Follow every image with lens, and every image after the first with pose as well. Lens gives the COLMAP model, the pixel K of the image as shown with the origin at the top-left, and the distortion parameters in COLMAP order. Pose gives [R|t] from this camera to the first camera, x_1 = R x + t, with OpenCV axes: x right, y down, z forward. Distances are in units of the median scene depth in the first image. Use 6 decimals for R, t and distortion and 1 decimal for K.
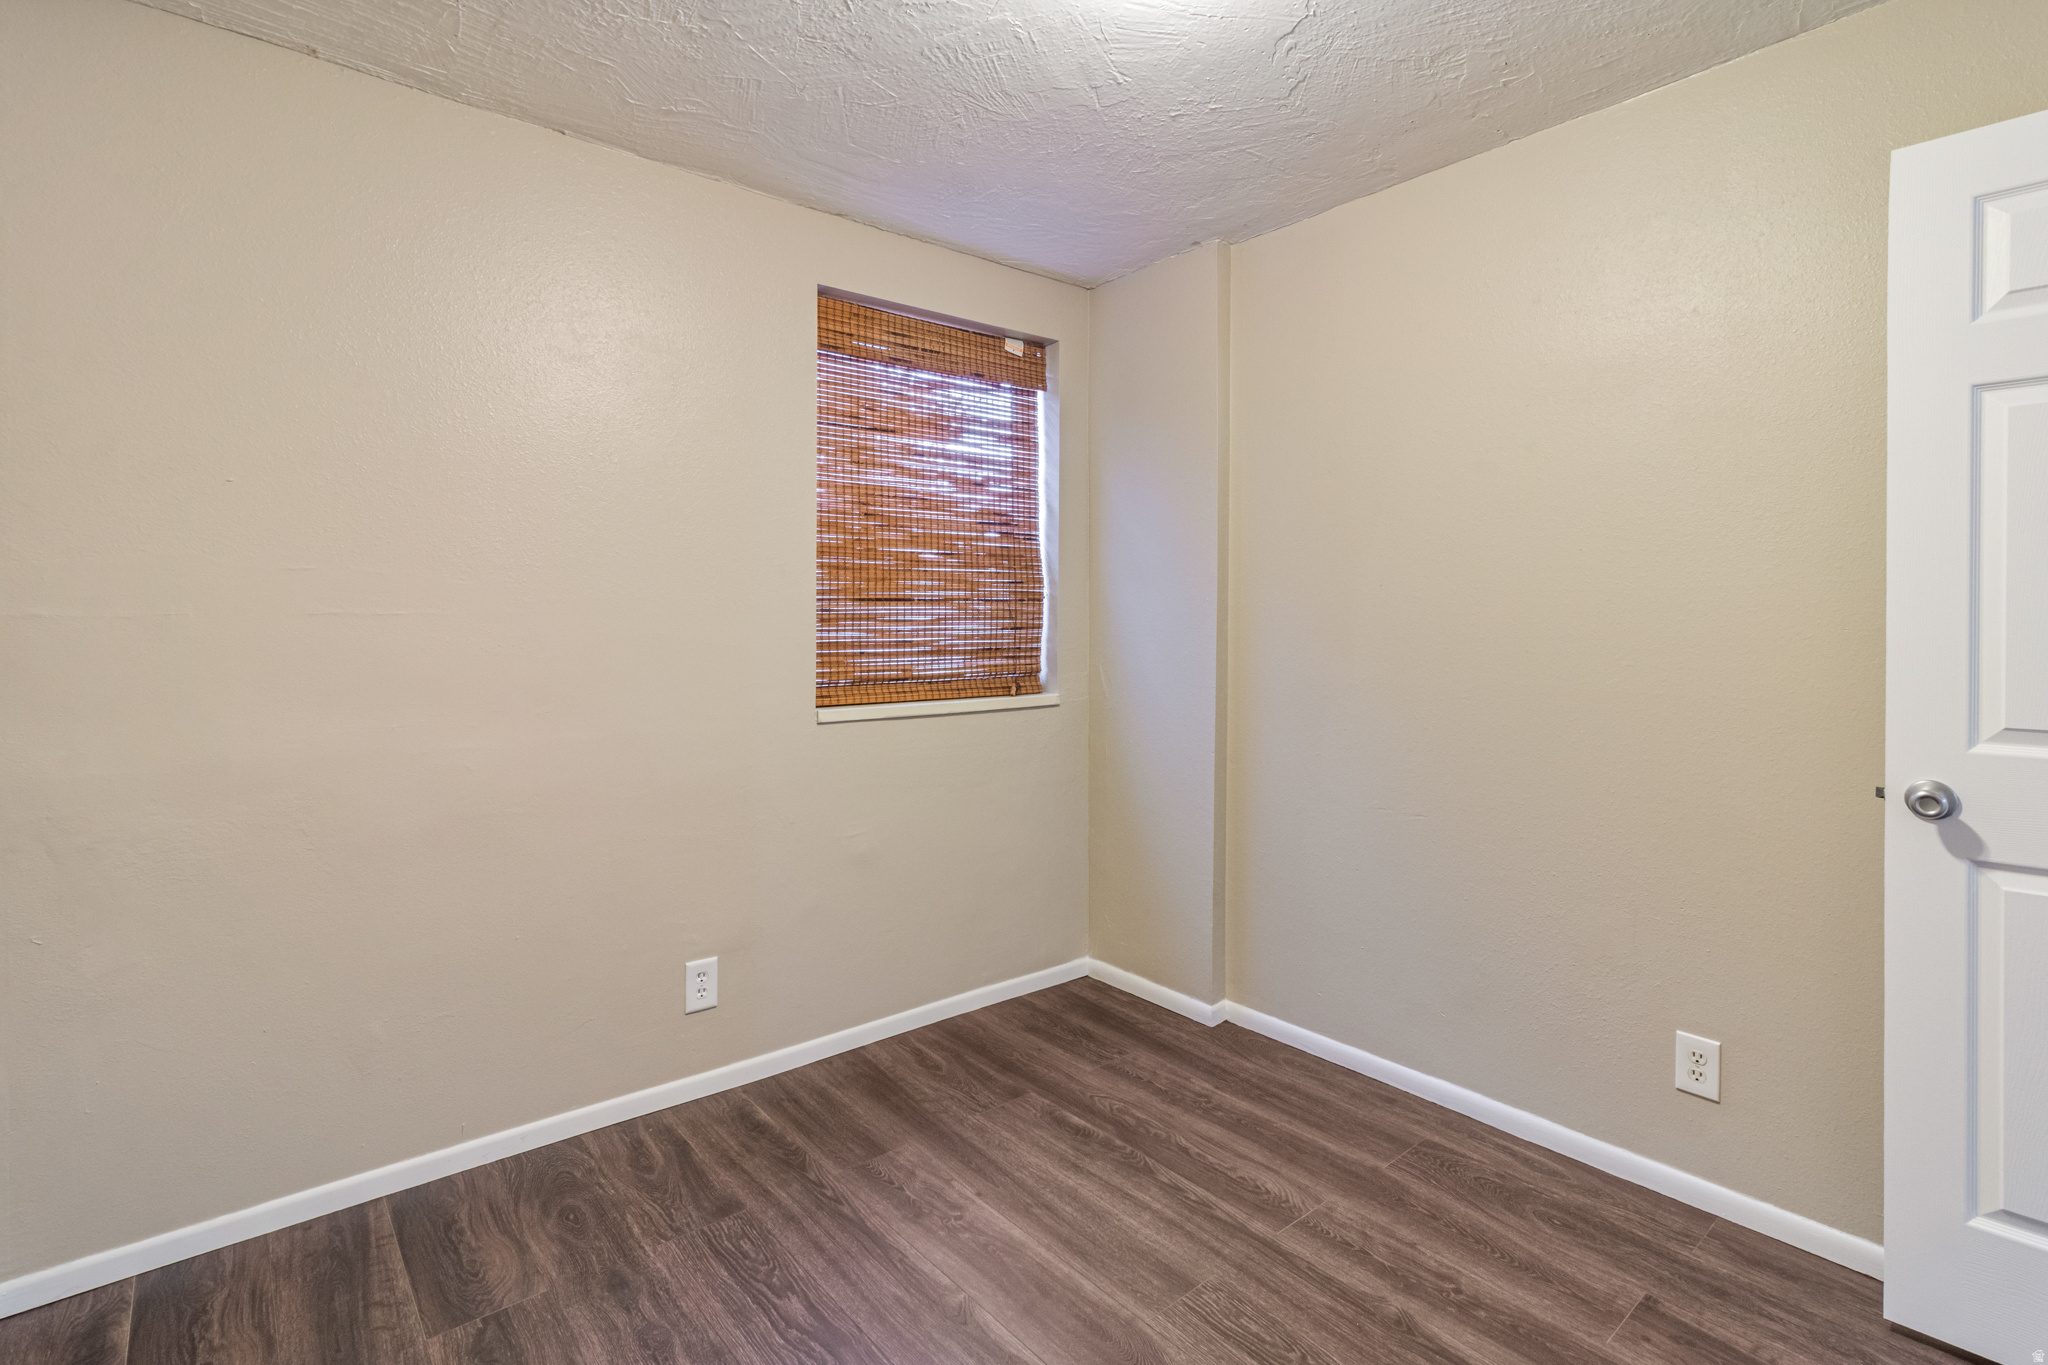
lens RADIAL K [[962.5, 0, 1019.9], [0, 962.5, 614.0], [0, 0, 1]] dist [-0.000849, 0.000541]
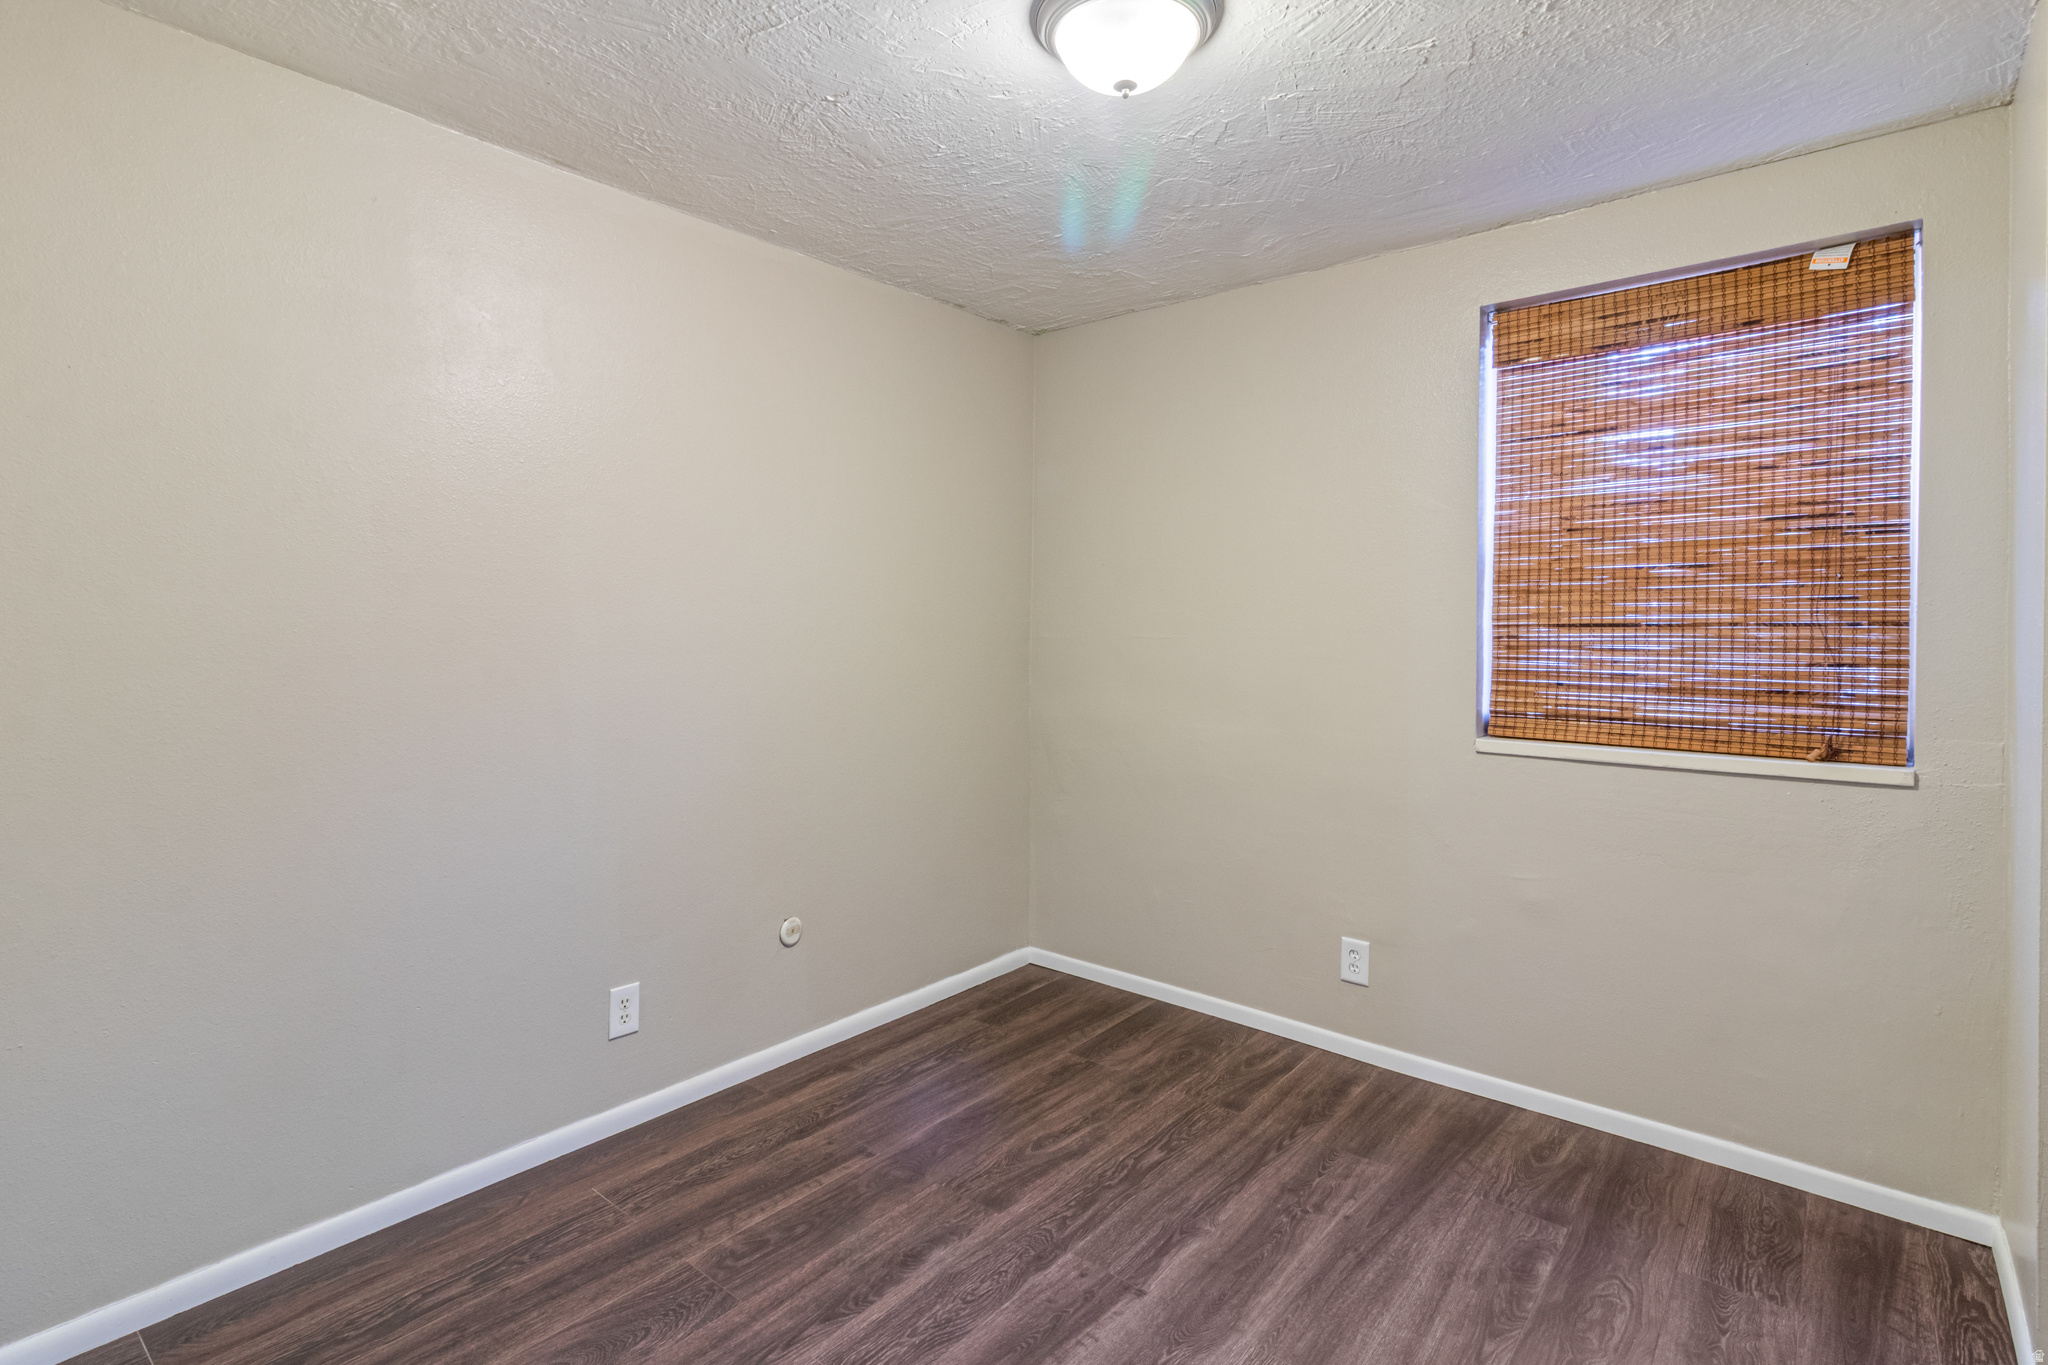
lens RADIAL K [[962.5, 0, 1006.9], [0, 962.5, 614.5], [0, 0, 1]] dist [-0.000849, 0.000541]
pose [[0.186905, -0.012673, -0.982296, 0.629630], [-0.003142, 0.999904, -0.013498, -0.011361], [0.982373, 0.005609, 0.186848, 0.321540]]
